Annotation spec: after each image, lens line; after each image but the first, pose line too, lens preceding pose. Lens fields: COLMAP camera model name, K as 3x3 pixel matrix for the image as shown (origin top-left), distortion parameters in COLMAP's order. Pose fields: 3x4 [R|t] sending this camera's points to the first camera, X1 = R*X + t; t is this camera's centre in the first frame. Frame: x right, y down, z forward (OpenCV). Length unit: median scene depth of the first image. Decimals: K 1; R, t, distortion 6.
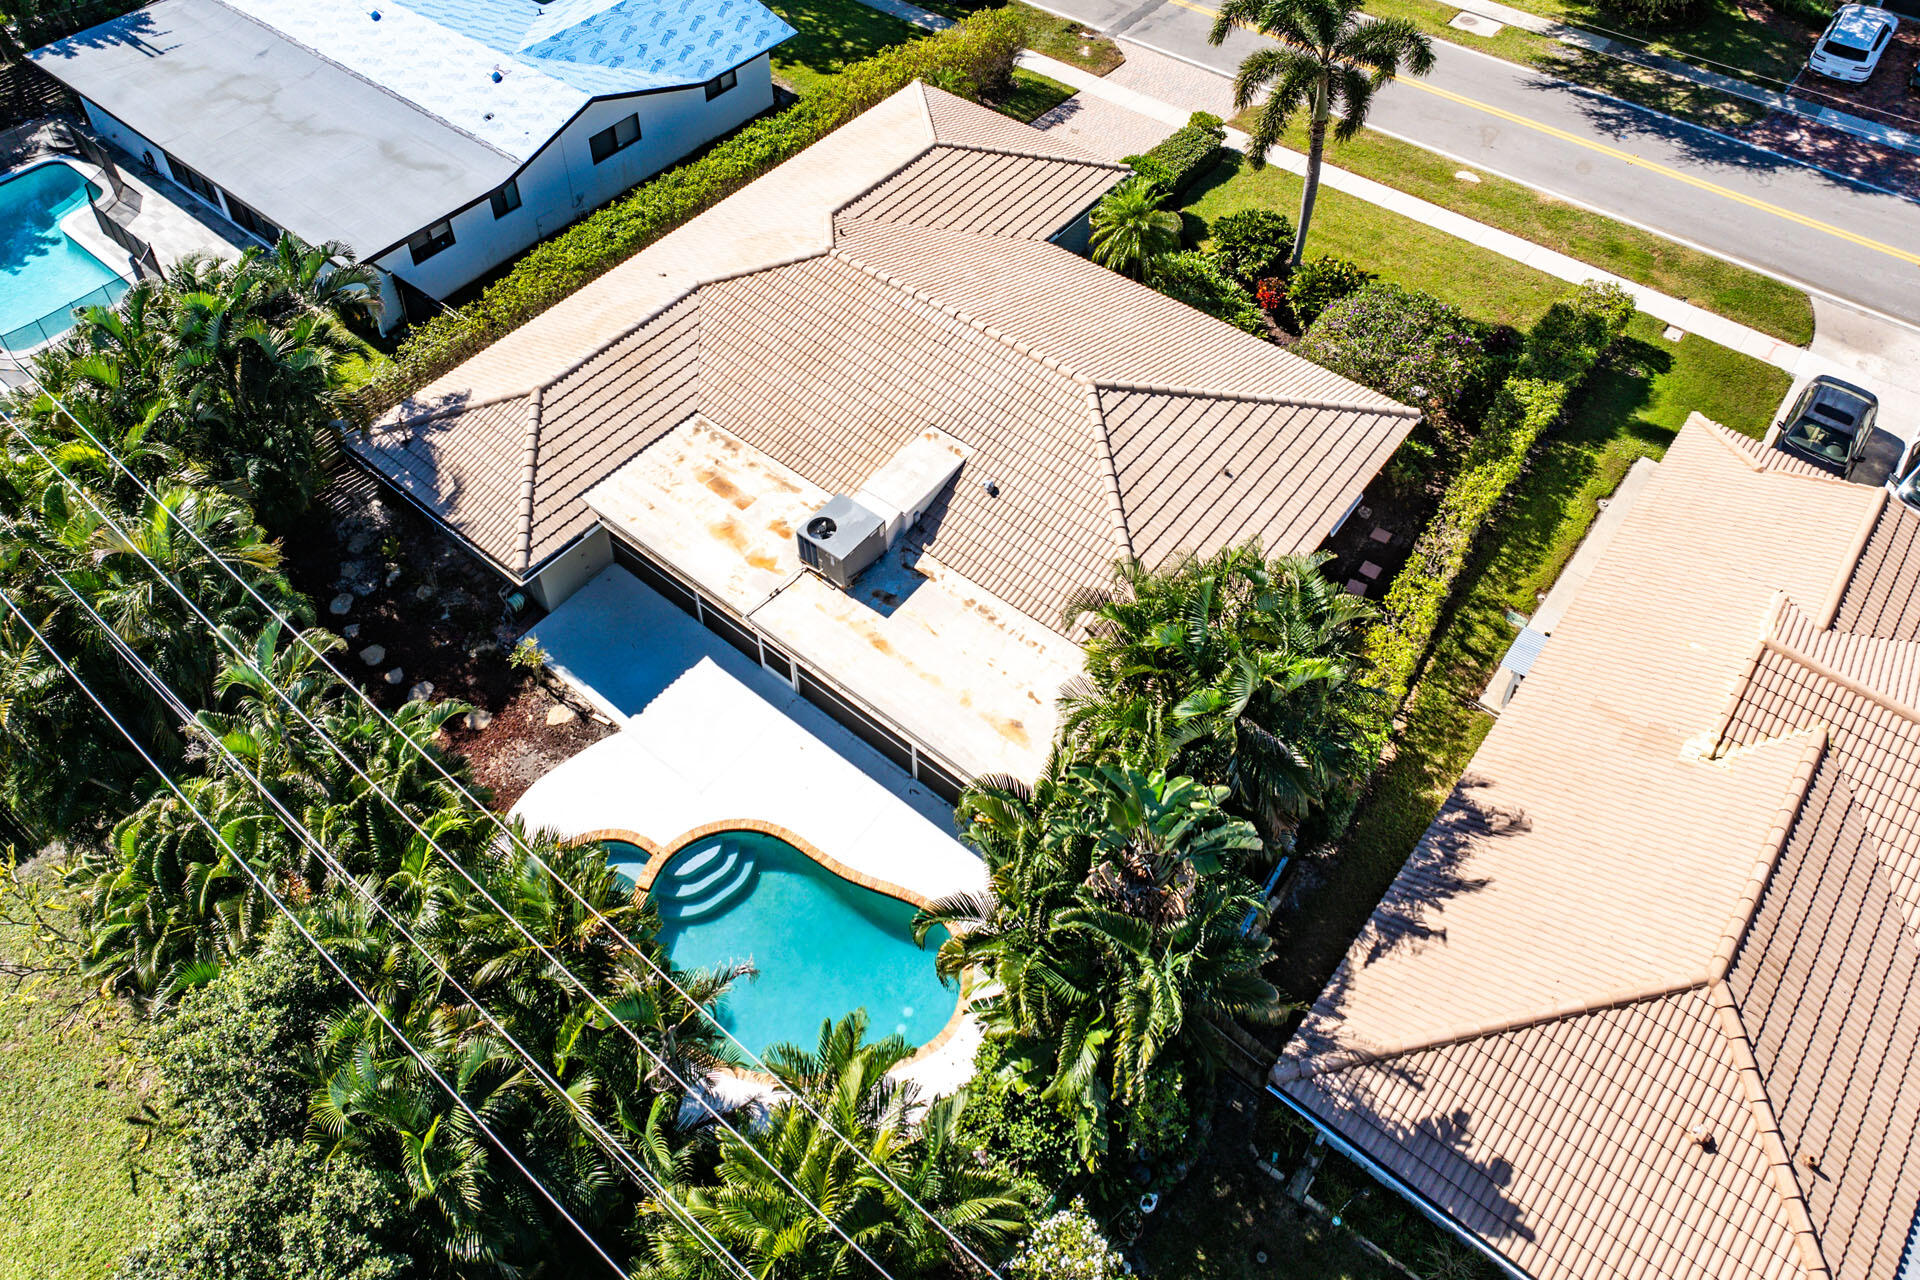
lens RADIAL K [[1368.6, 0, 950.9], [0, 1368.6, 432.4], [0, 0, 1]] dist [-0.027710, -0.001849]
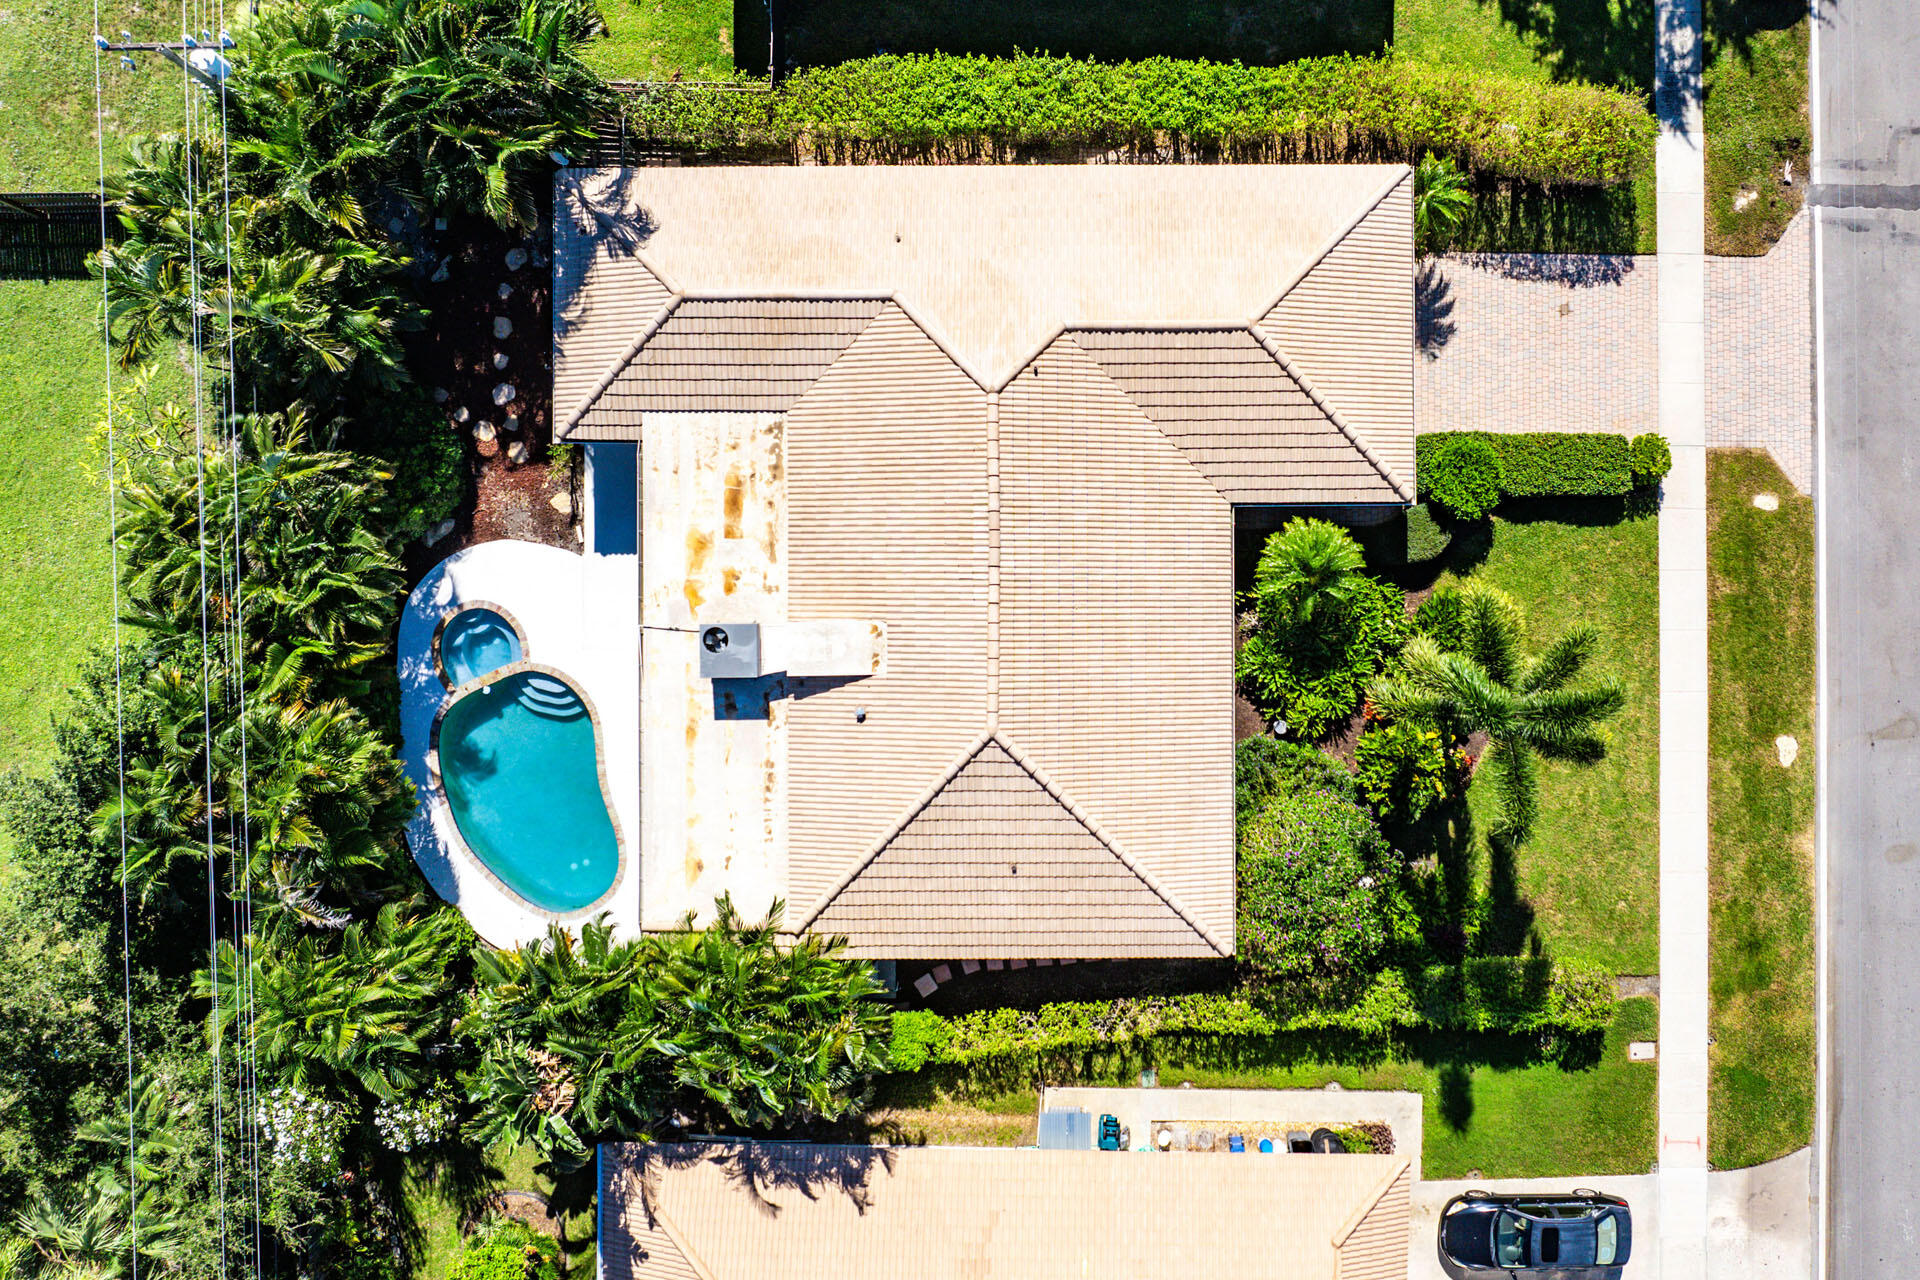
lens RADIAL K [[1368.6, 0, 957.3], [0, 1368.6, 645.7], [0, 0, 1]] dist [-0.027710, -0.001849]
pose [[0.630649, 0.776057, -0.004225, 0.034950], [-0.531770, 0.436085, 0.725983, -0.721899], [0.565246, -0.455594, 0.687700, 0.271320]]
